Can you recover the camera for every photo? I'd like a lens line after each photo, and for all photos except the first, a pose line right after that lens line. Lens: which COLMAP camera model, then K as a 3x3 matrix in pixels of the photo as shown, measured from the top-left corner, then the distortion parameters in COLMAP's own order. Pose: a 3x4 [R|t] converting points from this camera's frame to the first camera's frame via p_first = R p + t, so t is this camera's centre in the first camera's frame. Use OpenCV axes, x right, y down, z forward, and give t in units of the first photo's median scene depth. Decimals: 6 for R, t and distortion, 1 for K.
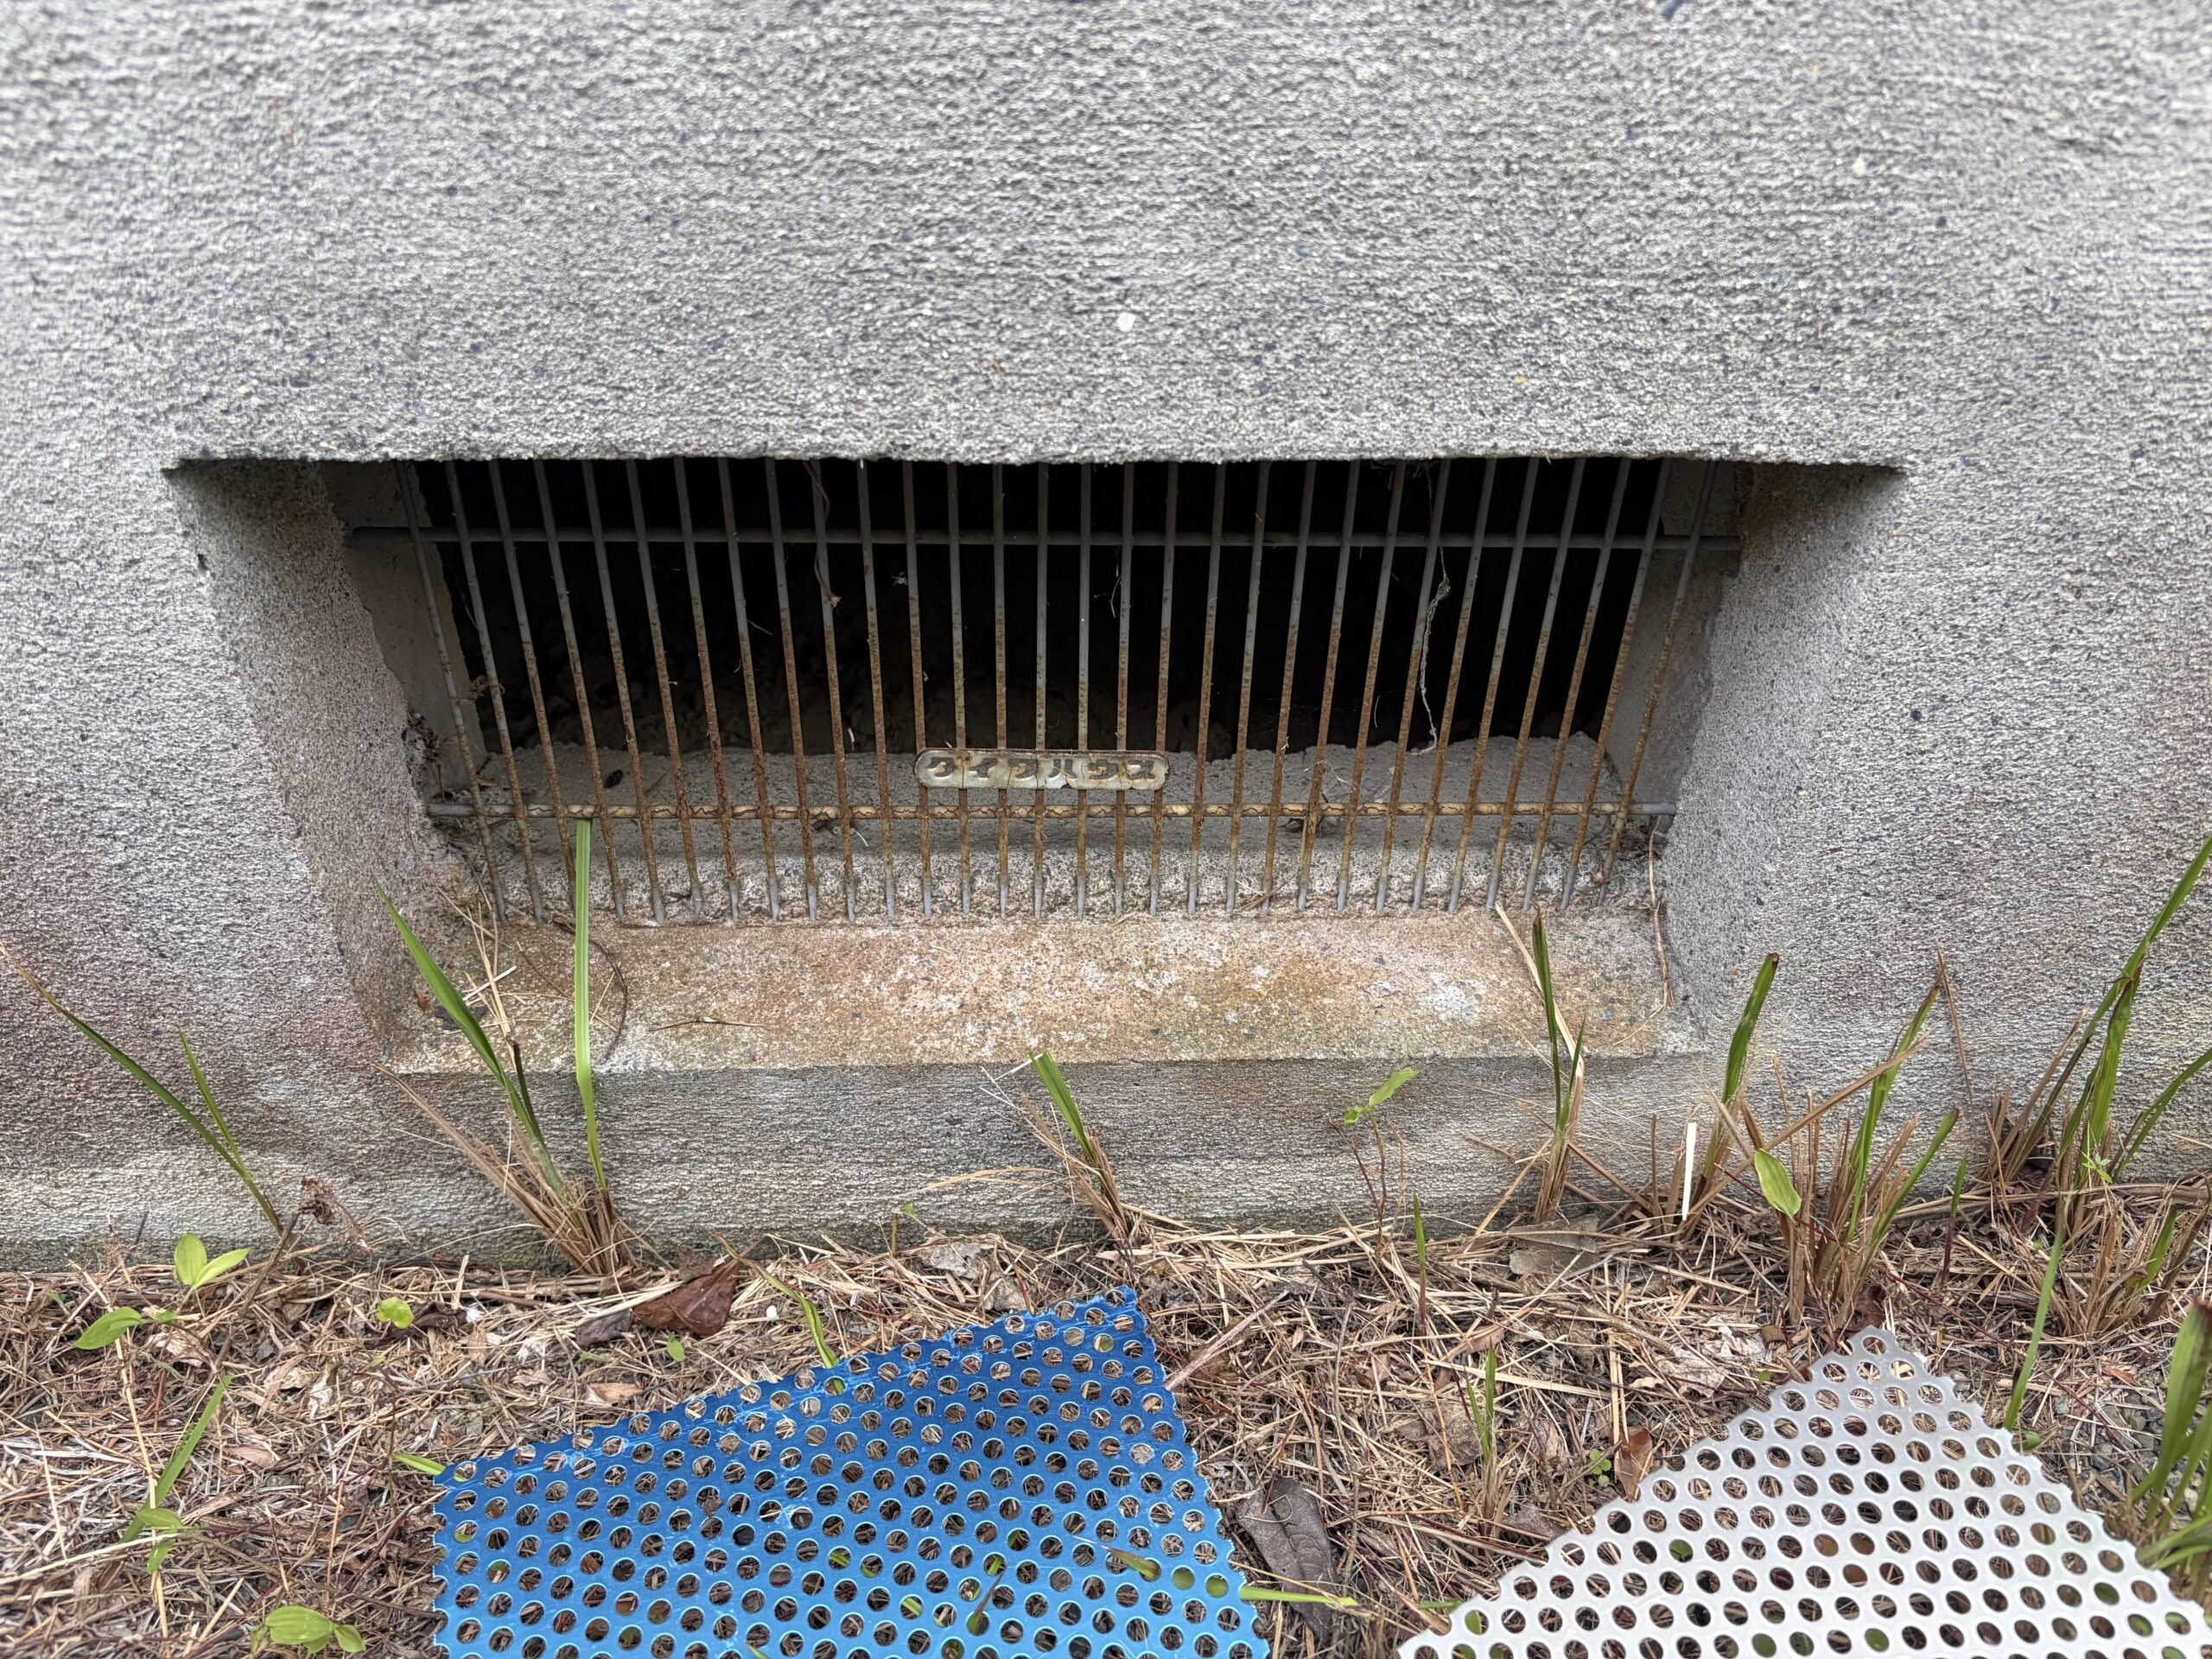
lens RADIAL K [[1635.2, 0, 1098.6], [0, 1635.2, 841.8], [0, 0, 1]] dist [0.018515, -0.026694]
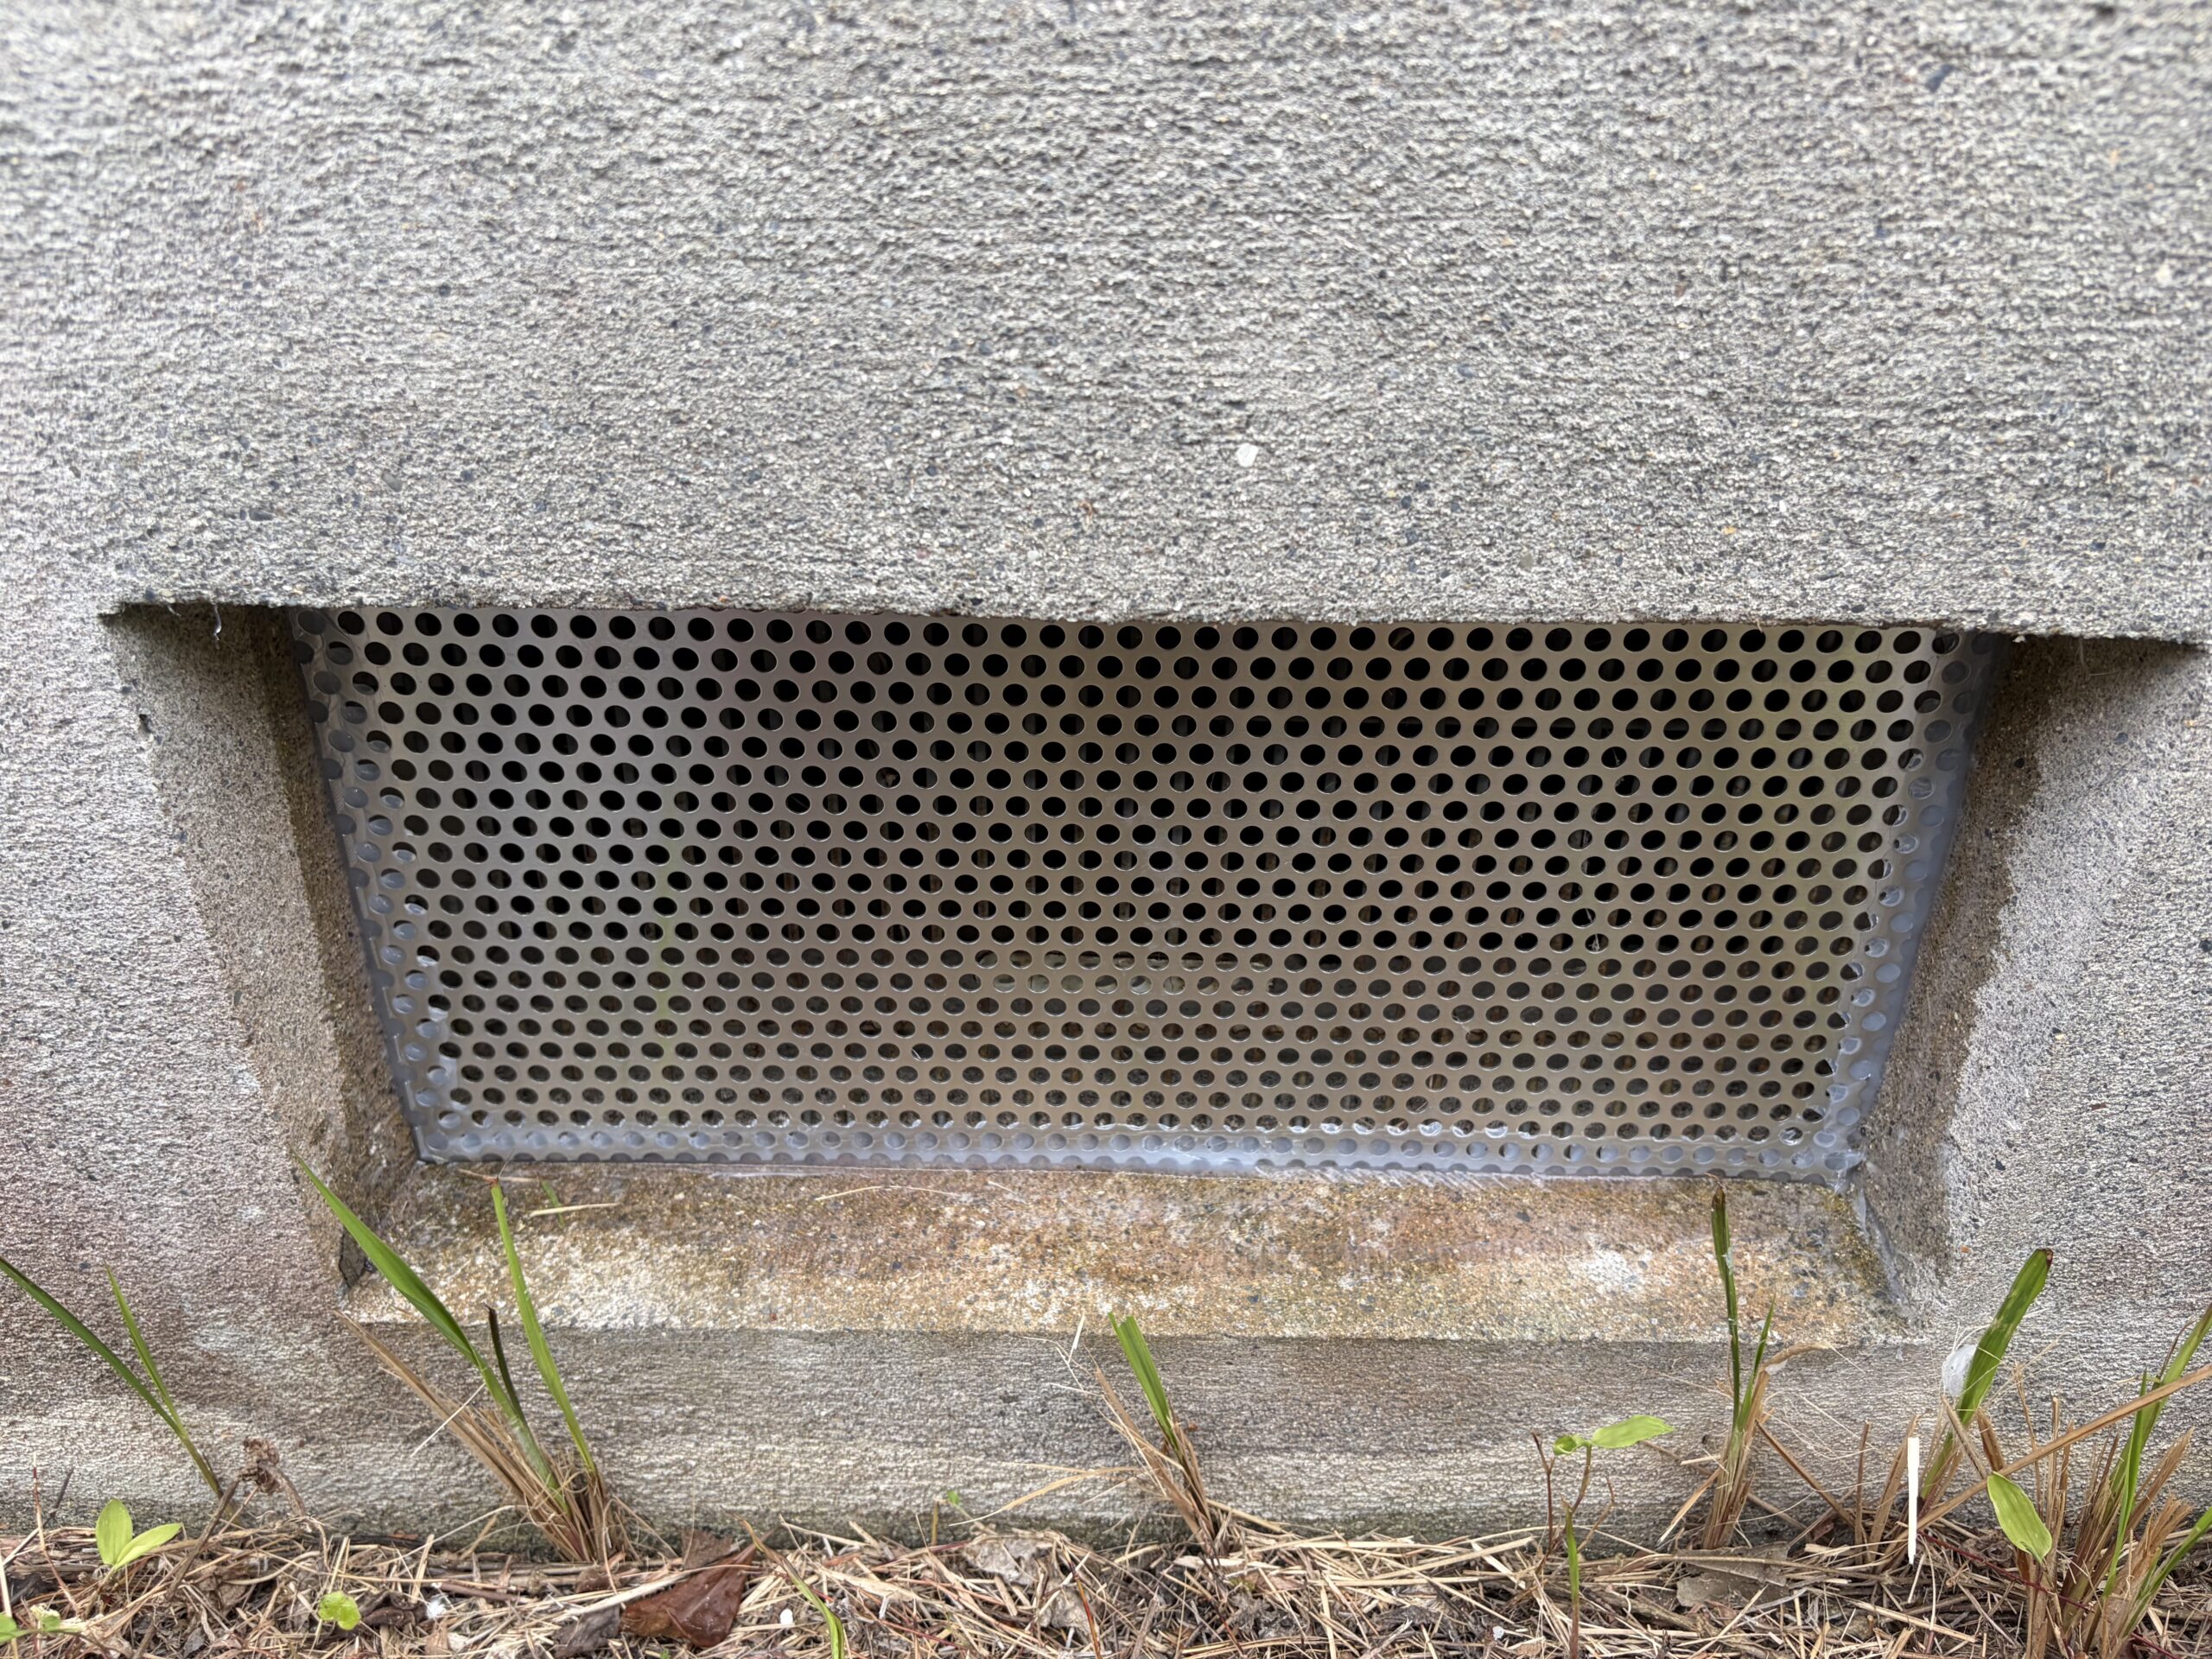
lens RADIAL K [[1666.7, 0, 1106.0], [0, 1666.7, 829.5], [0, 0, 1]] dist [0.066847, -0.125856]
pose [[0.999025, 0.019480, -0.039625, -0.016713], [-0.023959, 0.992974, -0.115882, -0.030267], [0.037089, 0.116719, 0.992472, 0.179835]]
